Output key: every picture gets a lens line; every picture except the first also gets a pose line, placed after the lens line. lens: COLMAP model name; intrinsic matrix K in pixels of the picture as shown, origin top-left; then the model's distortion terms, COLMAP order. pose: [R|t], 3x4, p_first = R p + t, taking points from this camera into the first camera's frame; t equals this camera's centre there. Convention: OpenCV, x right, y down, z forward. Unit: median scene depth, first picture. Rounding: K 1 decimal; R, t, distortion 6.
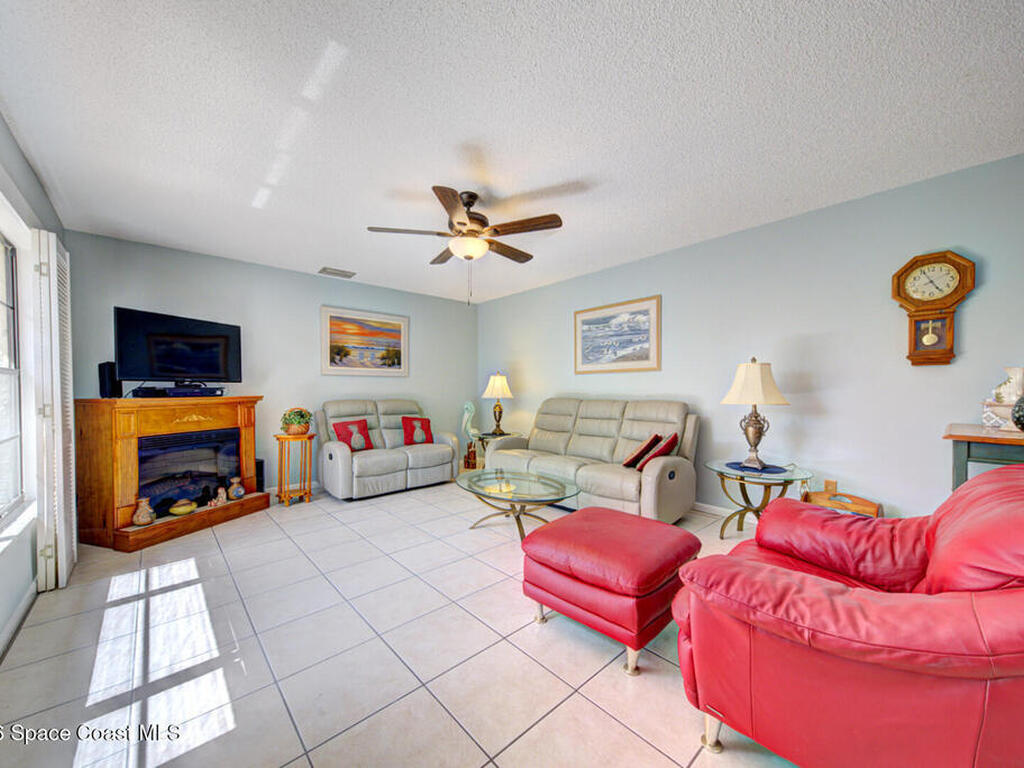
lens RADIAL K [[396.2, 0, 510.3], [0, 396.2, 395.2], [0, 0, 1]] dist [0.019302, 0.000029]
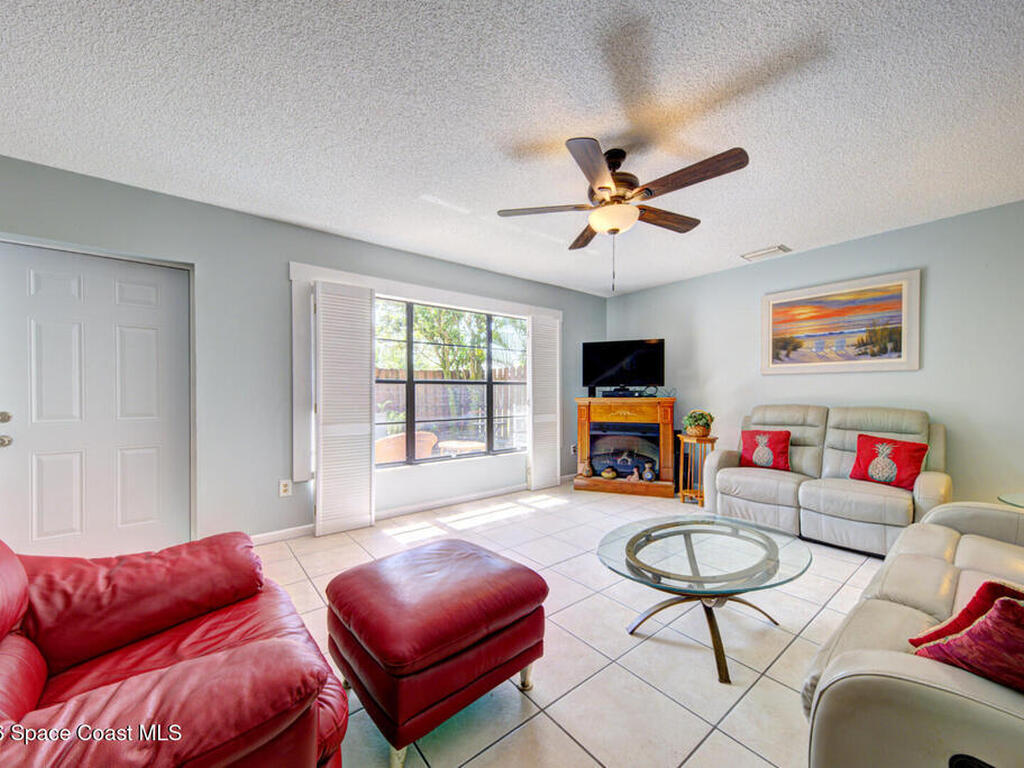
lens RADIAL K [[396.2, 0, 510.3], [0, 396.2, 395.2], [0, 0, 1]] dist [0.019302, 0.000029]
pose [[-0.062627, 0.013253, -0.997949, 0.430506], [-0.009789, 0.999856, 0.013892, -0.013535], [0.997989, 0.010639, -0.062488, 0.505216]]
